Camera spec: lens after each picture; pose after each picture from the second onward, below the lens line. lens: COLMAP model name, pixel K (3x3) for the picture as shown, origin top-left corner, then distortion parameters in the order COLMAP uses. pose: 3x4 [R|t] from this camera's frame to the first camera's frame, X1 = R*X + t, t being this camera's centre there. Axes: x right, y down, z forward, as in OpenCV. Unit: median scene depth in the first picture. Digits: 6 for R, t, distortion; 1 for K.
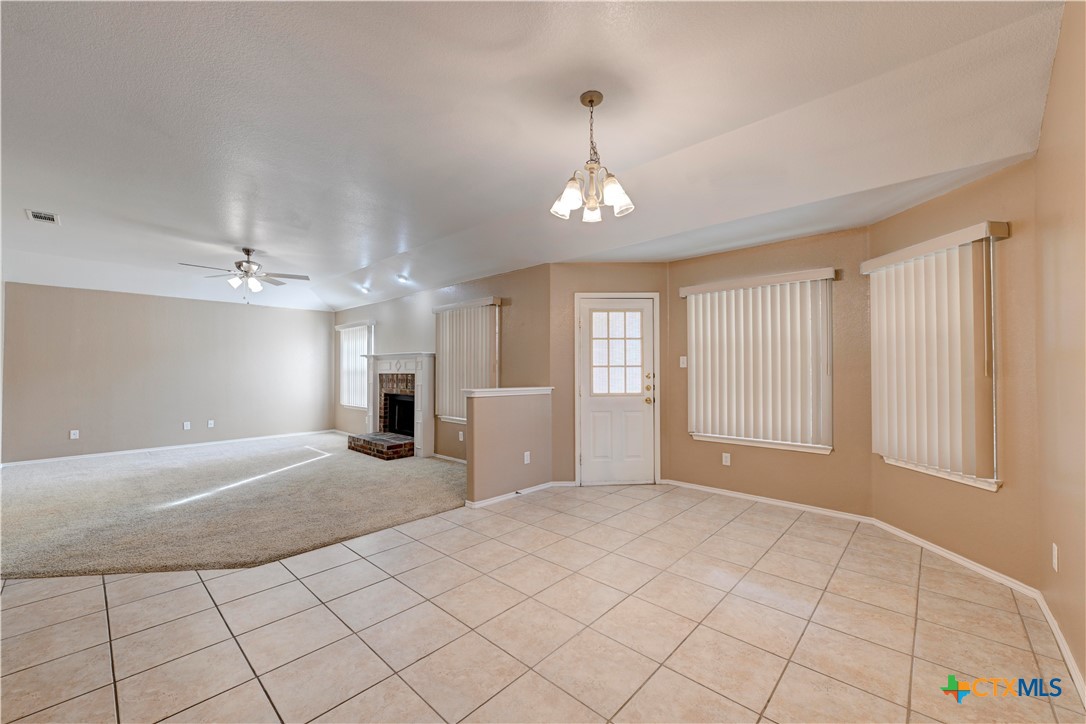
lens RADIAL K [[424.2, 0, 547.7], [0, 424.2, 362.6], [0, 0, 1]] dist [-0.001968, -0.000016]
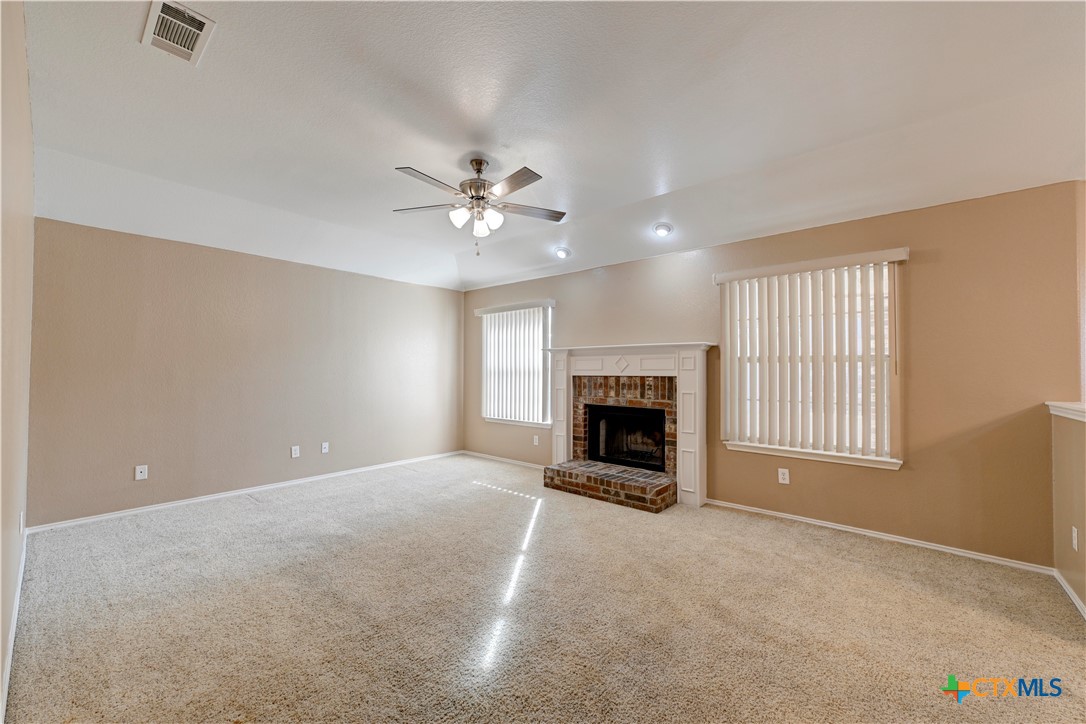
lens RADIAL K [[431.5, 0, 543.0], [0, 431.5, 362.0], [0, 0, 1]] dist [0.017511, -0.000111]
pose [[0.999602, 0.009515, 0.026560, -0.478952], [-0.009271, 0.999914, -0.009266, 0.011266], [-0.026646, 0.009017, 0.999604, 0.304406]]
